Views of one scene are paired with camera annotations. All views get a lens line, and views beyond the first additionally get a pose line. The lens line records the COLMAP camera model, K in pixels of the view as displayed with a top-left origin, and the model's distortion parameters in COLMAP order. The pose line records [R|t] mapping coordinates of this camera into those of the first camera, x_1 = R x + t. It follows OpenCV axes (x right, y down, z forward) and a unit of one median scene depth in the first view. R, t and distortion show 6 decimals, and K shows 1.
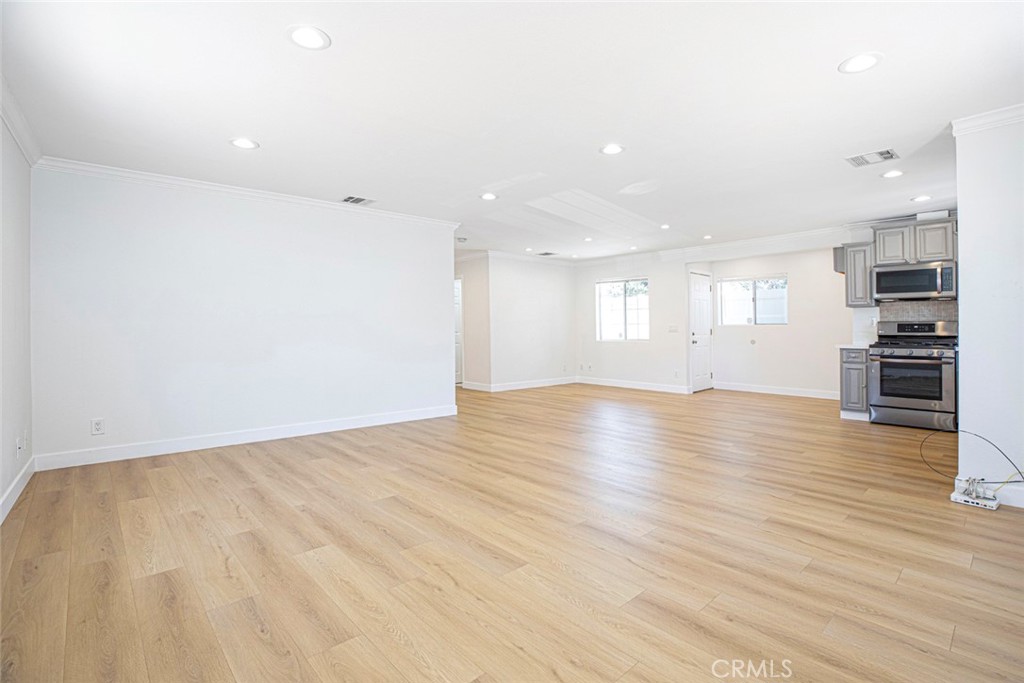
lens RADIAL K [[474.4, 0, 534.3], [0, 474.4, 325.3], [0, 0, 1]] dist [-0.027061, 0.002510]
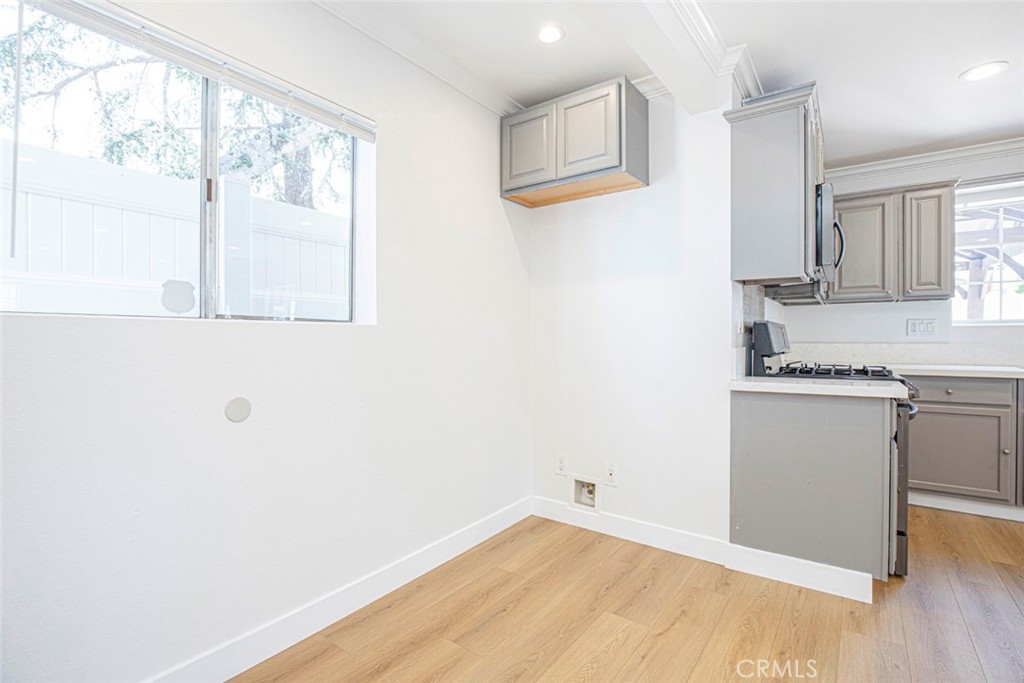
lens RADIAL K [[474.4, 0, 518.1], [0, 474.4, 342.0], [0, 0, 1]] dist [-0.027061, 0.002510]
pose [[-0.172311, -0.000149, 0.985043, 0.382225], [-0.002937, 0.999996, -0.000363, 0.011606], [-0.985038, -0.002956, -0.172311, 1.356800]]
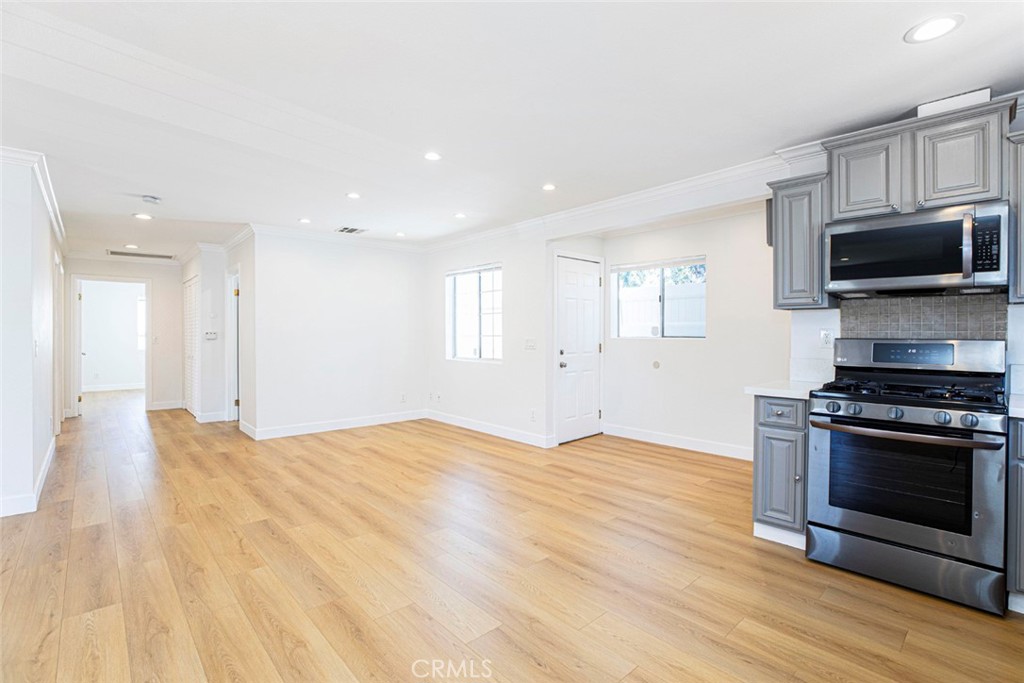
lens RADIAL K [[474.4, 0, 533.2], [0, 474.4, 340.3], [0, 0, 1]] dist [-0.027061, 0.002510]
pose [[1.000000, -0.000161, 0.000878, 0.436312], [0.000140, 0.999717, 0.023790, -0.019140], [-0.000882, -0.023790, 0.999717, 0.531358]]
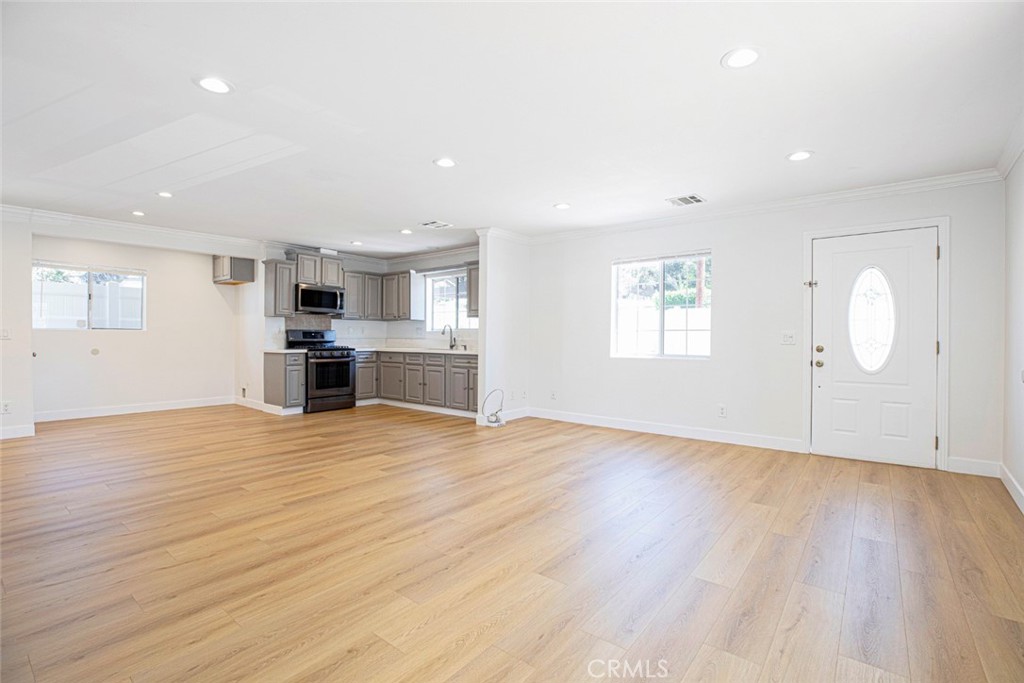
lens RADIAL K [[474.4, 0, 511.0], [0, 474.4, 334.5], [0, 0, 1]] dist [-0.027061, 0.002510]
pose [[-0.136713, 0.004123, 0.990602, -0.555560], [-0.012625, 0.999903, -0.005904, 0.004503], [-0.990530, -0.013314, -0.136648, 0.637452]]
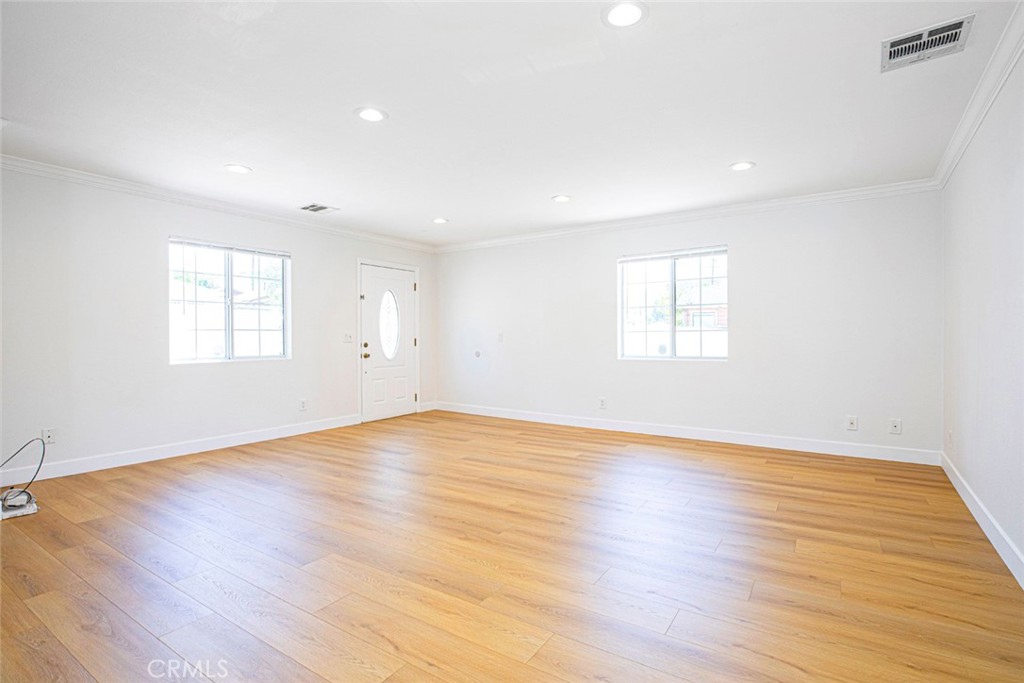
lens RADIAL K [[474.4, 0, 531.1], [0, 474.4, 339.5], [0, 0, 1]] dist [-0.027061, 0.002510]
pose [[-0.968299, 0.007592, -0.249680, 0.072255], [0.008561, 0.999959, -0.002797, 0.011616], [0.249649, -0.004846, -0.968324, 1.167759]]
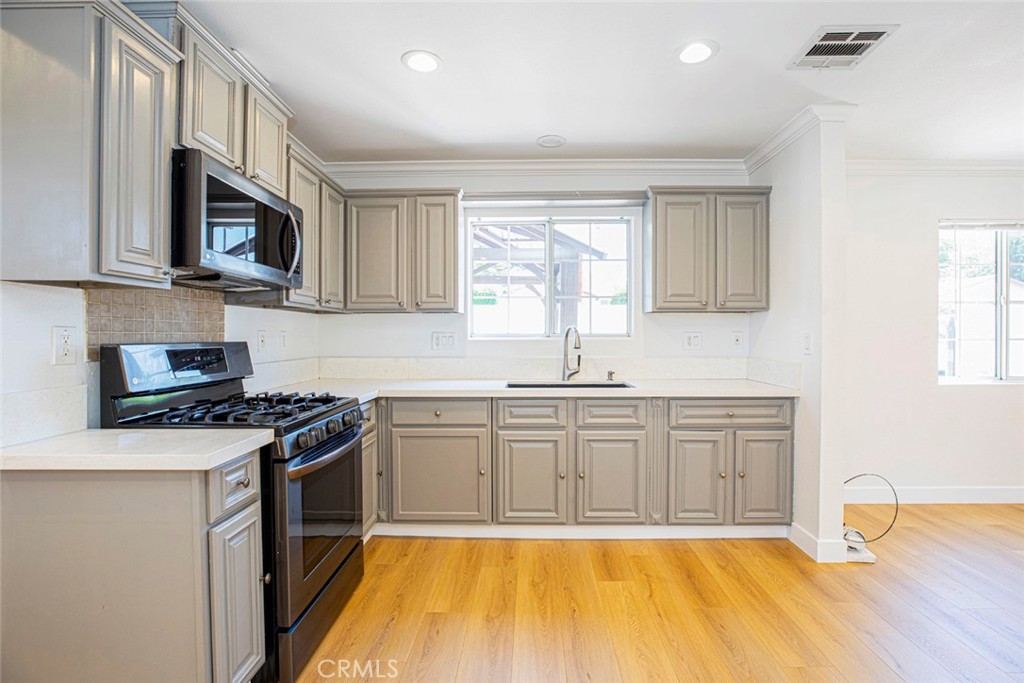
lens RADIAL K [[474.4, 0, 513.3], [0, 474.4, 344.6], [0, 0, 1]] dist [-0.027061, 0.002510]
pose [[-0.701293, -0.008480, 0.712823, 0.402211], [-0.000959, 0.999940, 0.010952, -0.011914], [-0.712872, 0.006997, -0.701259, 1.083532]]
